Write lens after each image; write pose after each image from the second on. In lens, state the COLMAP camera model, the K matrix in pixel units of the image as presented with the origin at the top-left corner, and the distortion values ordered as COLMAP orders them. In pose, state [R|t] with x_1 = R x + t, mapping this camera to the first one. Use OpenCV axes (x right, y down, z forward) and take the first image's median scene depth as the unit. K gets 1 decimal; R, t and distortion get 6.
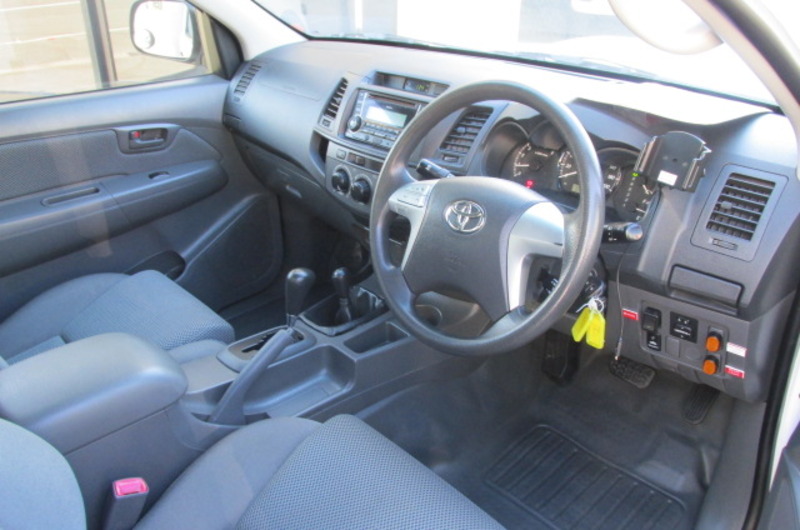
lens RADIAL K [[680.4, 0, 400.0], [0, 680.4, 265.0], [0, 0, 1]] dist [-0.000423, -0.040898]
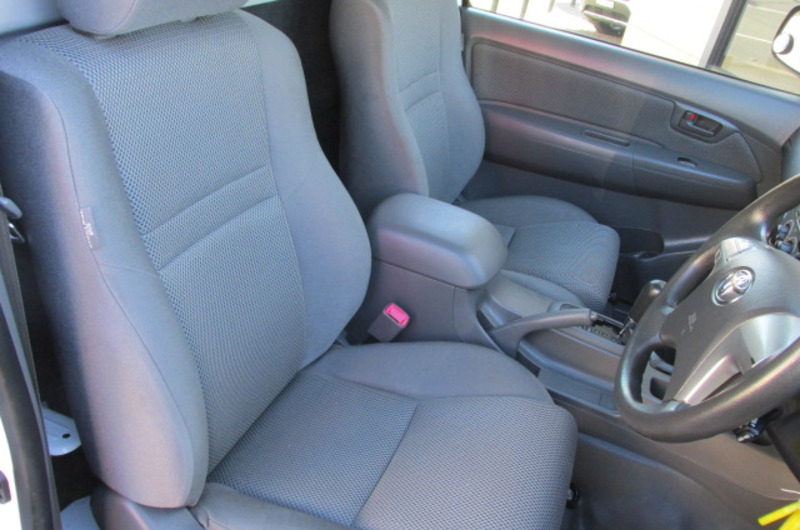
lens RADIAL K [[680.4, 0, 400.0], [0, 680.4, 265.0], [0, 0, 1]] dist [-0.000423, -0.040898]
pose [[0.404410, 0.546985, -0.732980, 0.300509], [-0.540384, 0.789493, 0.291009, -0.075854], [0.737860, 0.278404, 0.614860, 0.111942]]
